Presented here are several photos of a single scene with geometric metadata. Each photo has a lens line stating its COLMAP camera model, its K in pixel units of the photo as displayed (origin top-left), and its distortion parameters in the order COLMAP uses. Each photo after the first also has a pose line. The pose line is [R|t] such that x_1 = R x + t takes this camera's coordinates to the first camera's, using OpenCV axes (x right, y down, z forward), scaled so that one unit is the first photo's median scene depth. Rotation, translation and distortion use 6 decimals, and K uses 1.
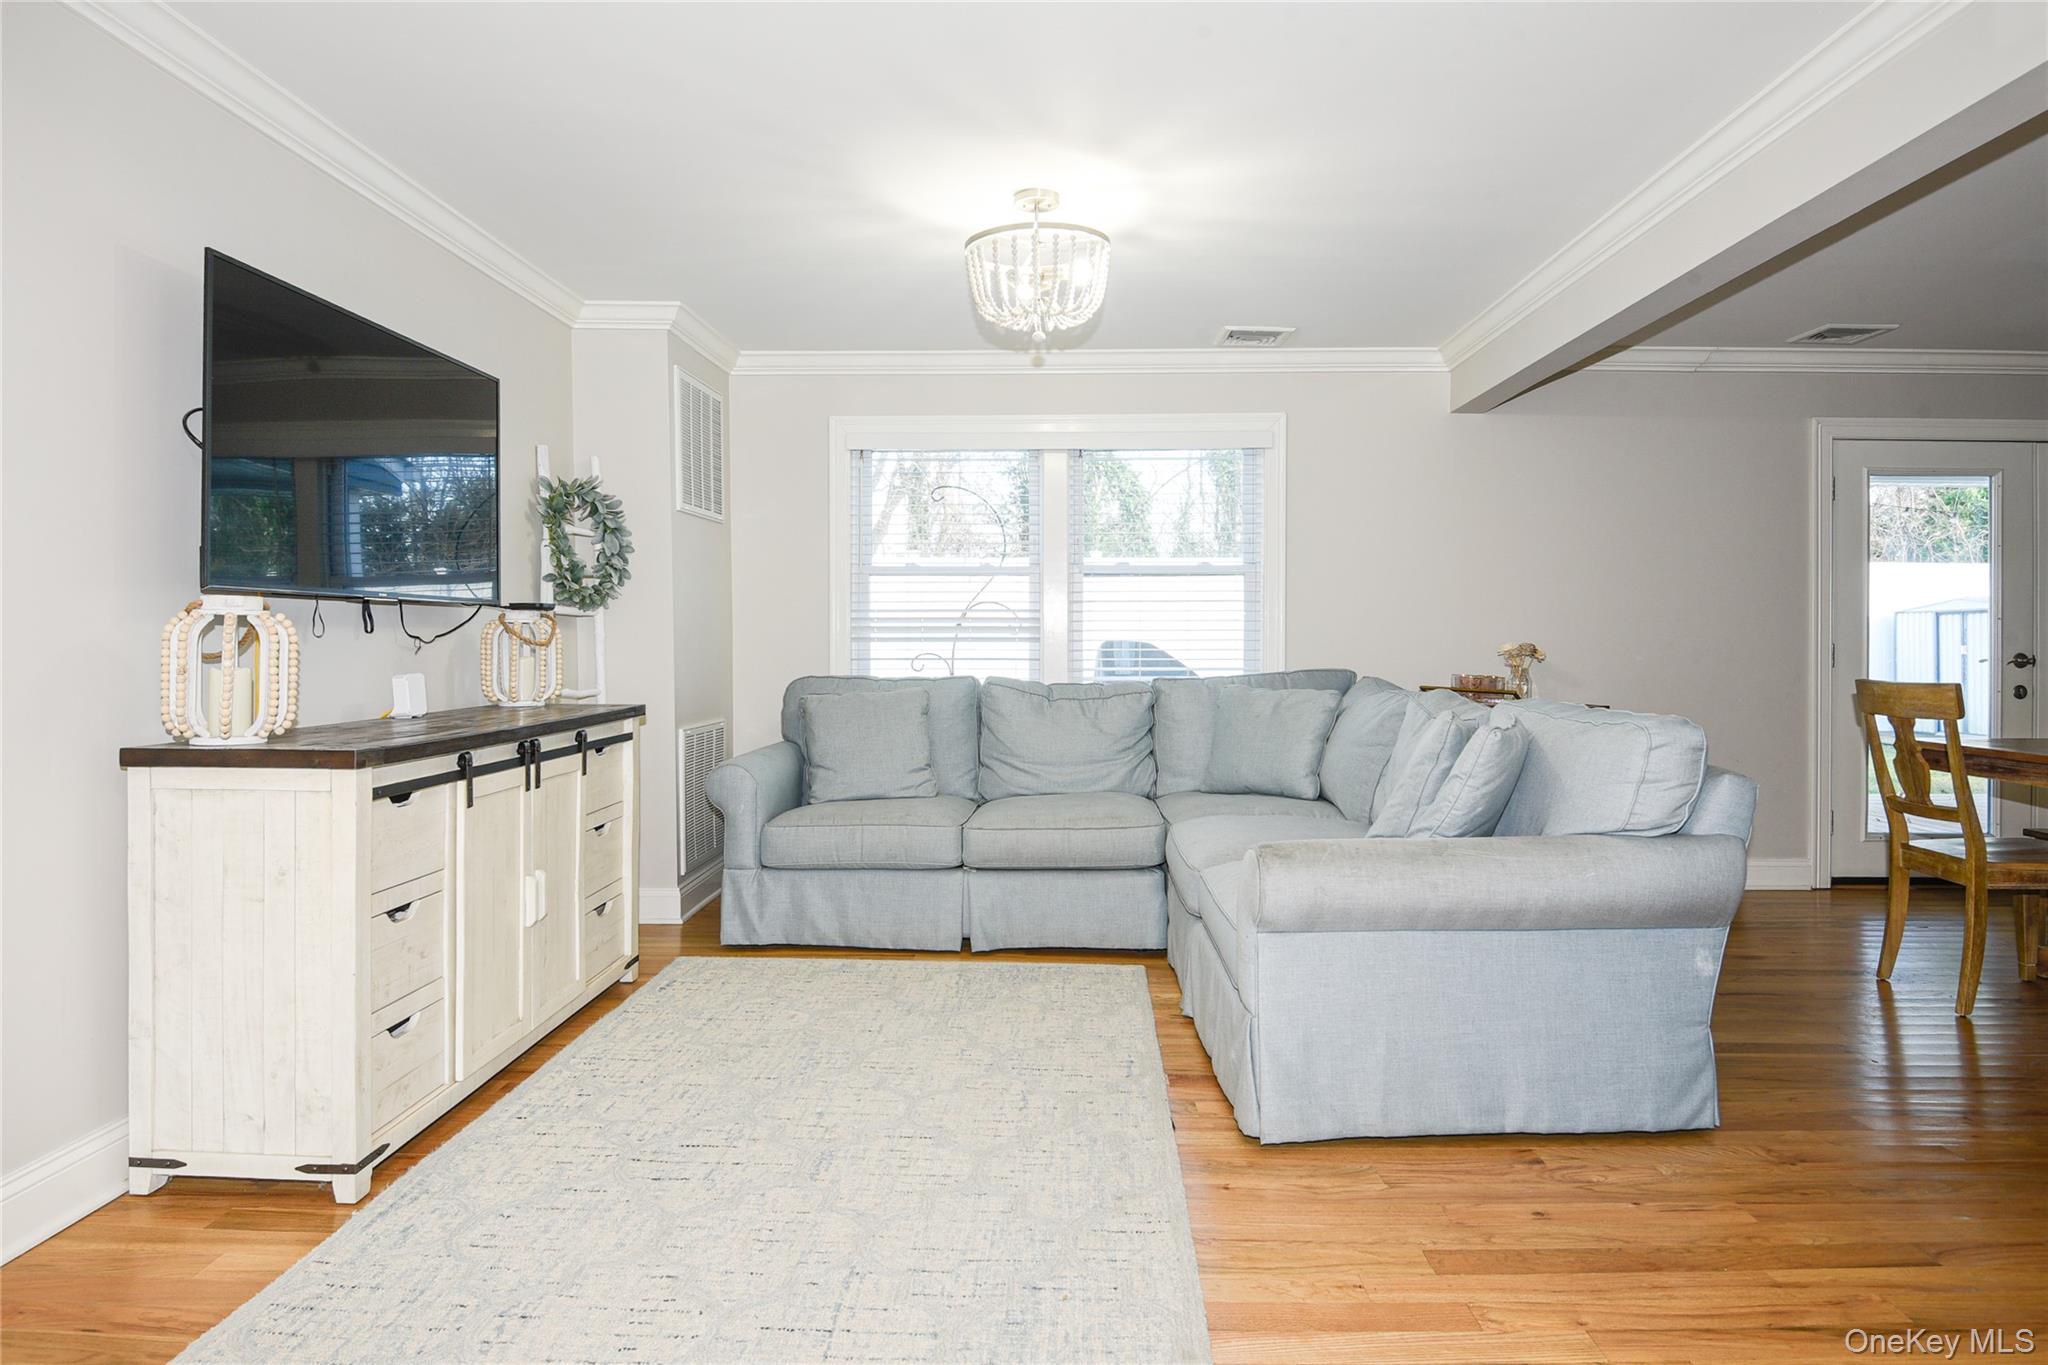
lens RADIAL K [[1205.5, 0, 1064.5], [0, 1205.5, 639.3], [0, 0, 1]] dist [0.021756, -0.034174]
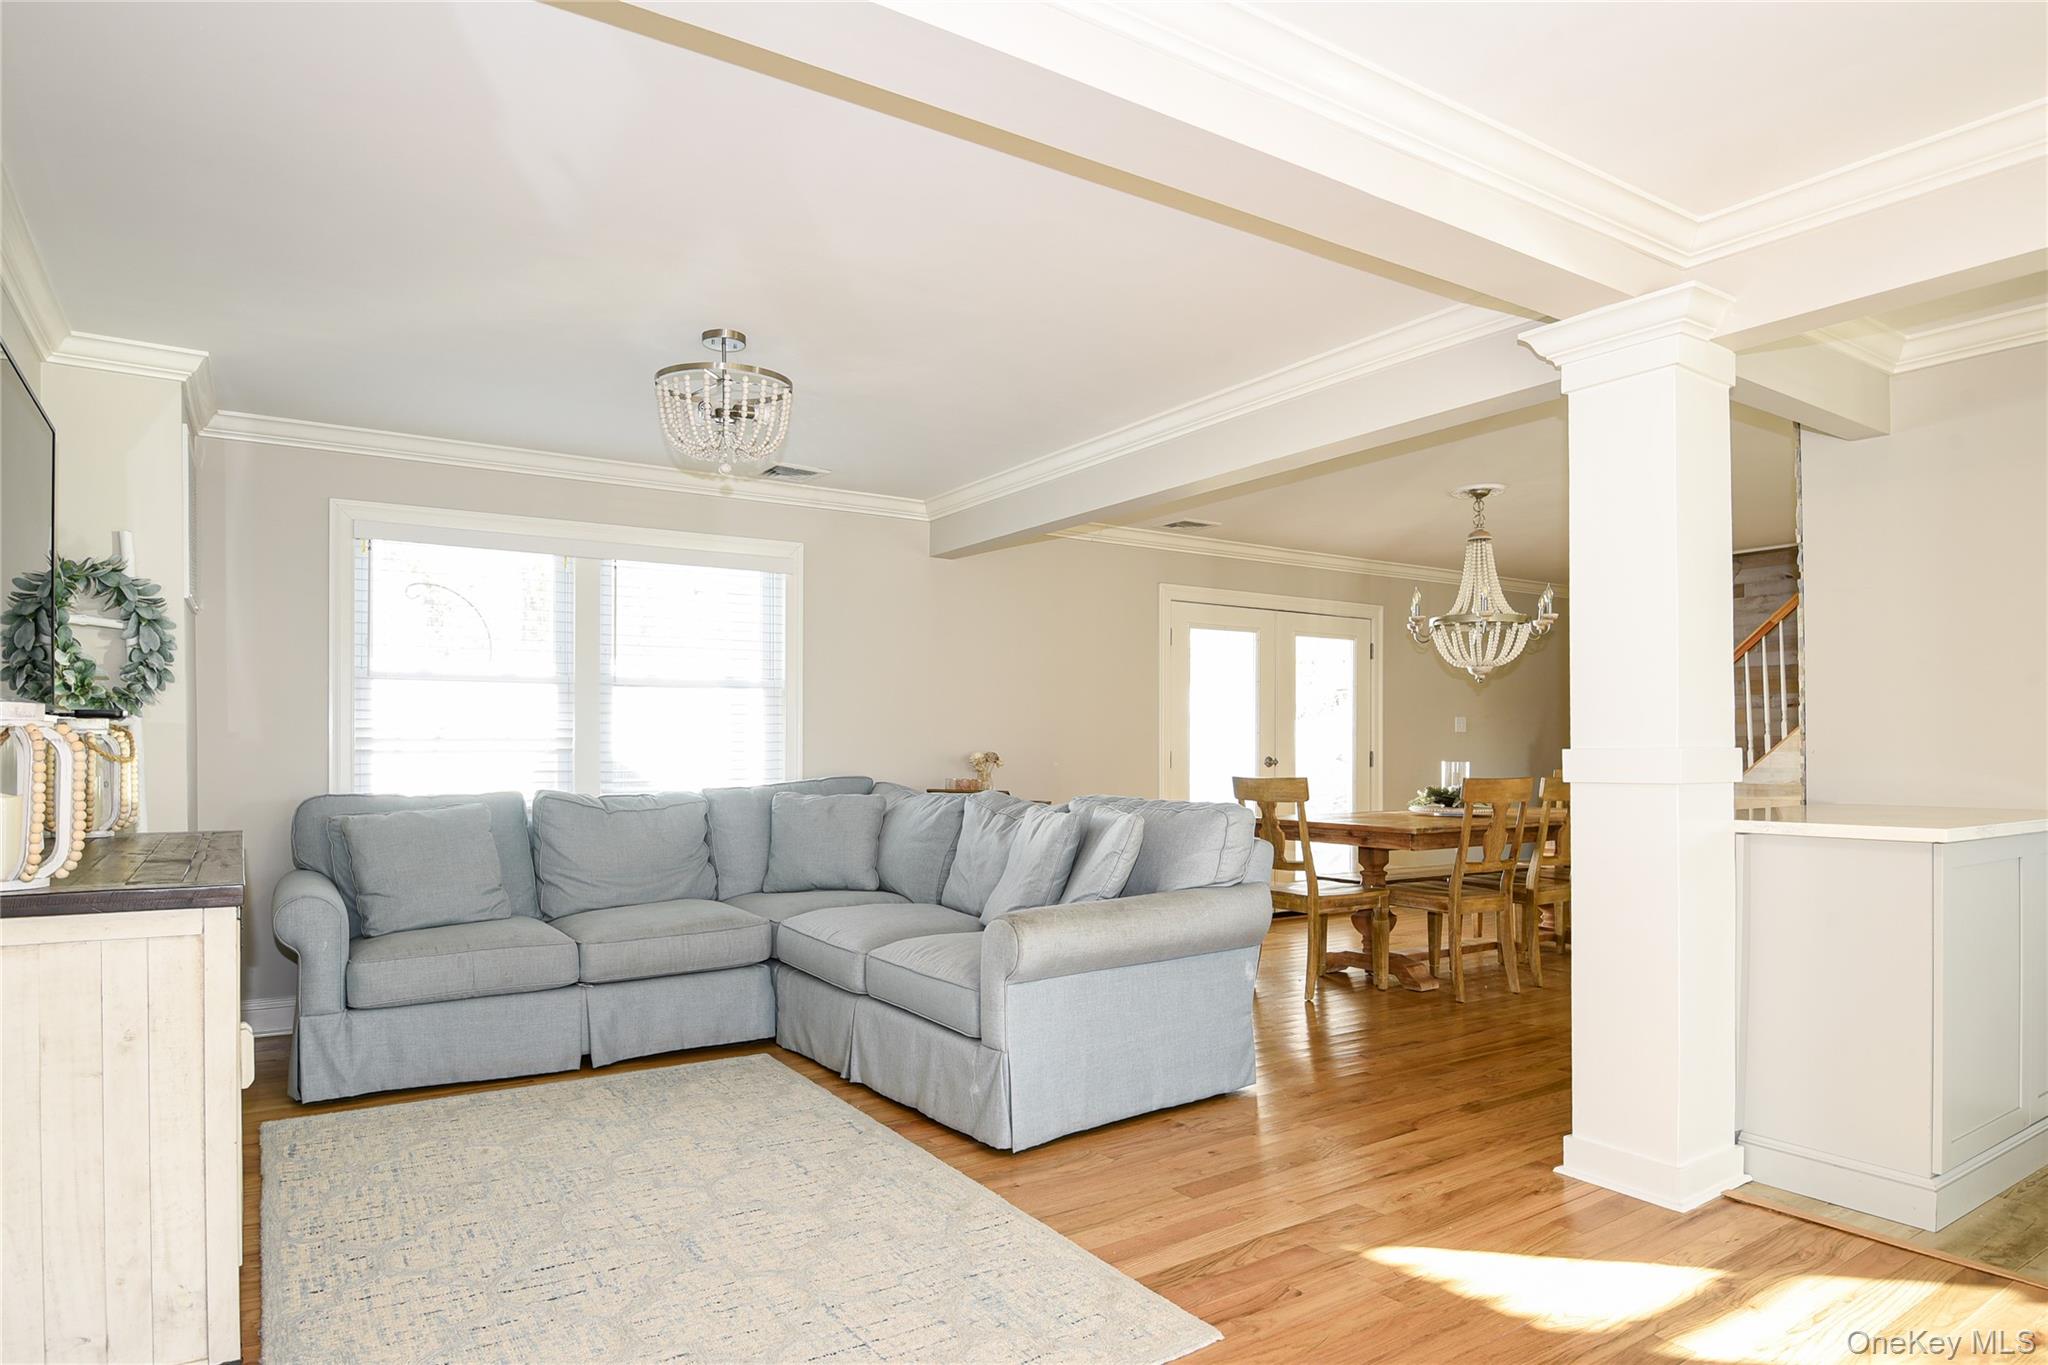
lens RADIAL K [[1234.2, 0, 1043.9], [0, 1234.2, 729.2], [0, 0, 1]] dist [0.015694, -0.041233]
pose [[0.802989, 0.004980, 0.595973, -0.384181], [0.003288, 0.999913, -0.012786, -0.004429], [-0.595985, 0.012227, 0.802903, -0.036923]]
